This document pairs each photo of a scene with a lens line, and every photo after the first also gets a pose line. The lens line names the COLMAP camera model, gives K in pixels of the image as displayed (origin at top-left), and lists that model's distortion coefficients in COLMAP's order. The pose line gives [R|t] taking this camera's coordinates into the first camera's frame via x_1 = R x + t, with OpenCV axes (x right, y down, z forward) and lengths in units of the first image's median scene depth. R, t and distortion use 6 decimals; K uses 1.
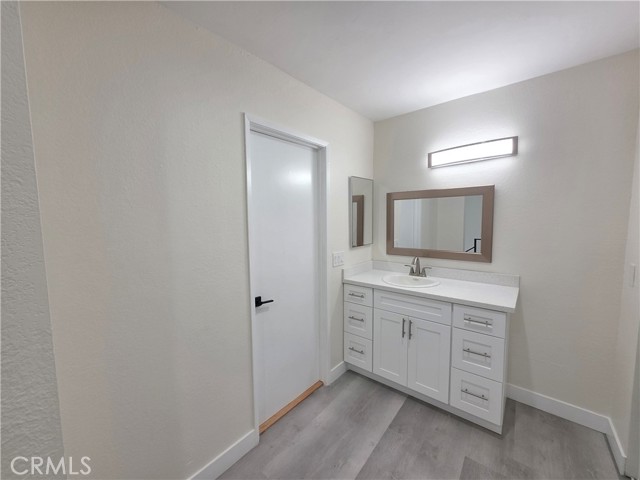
lens RADIAL K [[254.1, 0, 320.0], [0, 254.1, 239.2], [0, 0, 1]] dist [0.000847, 0.001041]
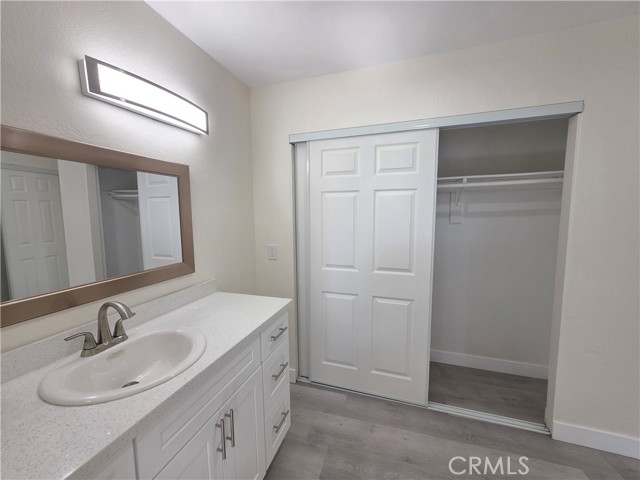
lens RADIAL K [[254.1, 0, 320.2], [0, 254.1, 237.0], [0, 0, 1]] dist [0.000847, 0.001041]
pose [[-0.358822, -0.078612, 0.930090, -0.129424], [0.090323, 0.988847, 0.118424, -0.057162], [-0.929025, 0.126501, -0.347720, 0.839613]]
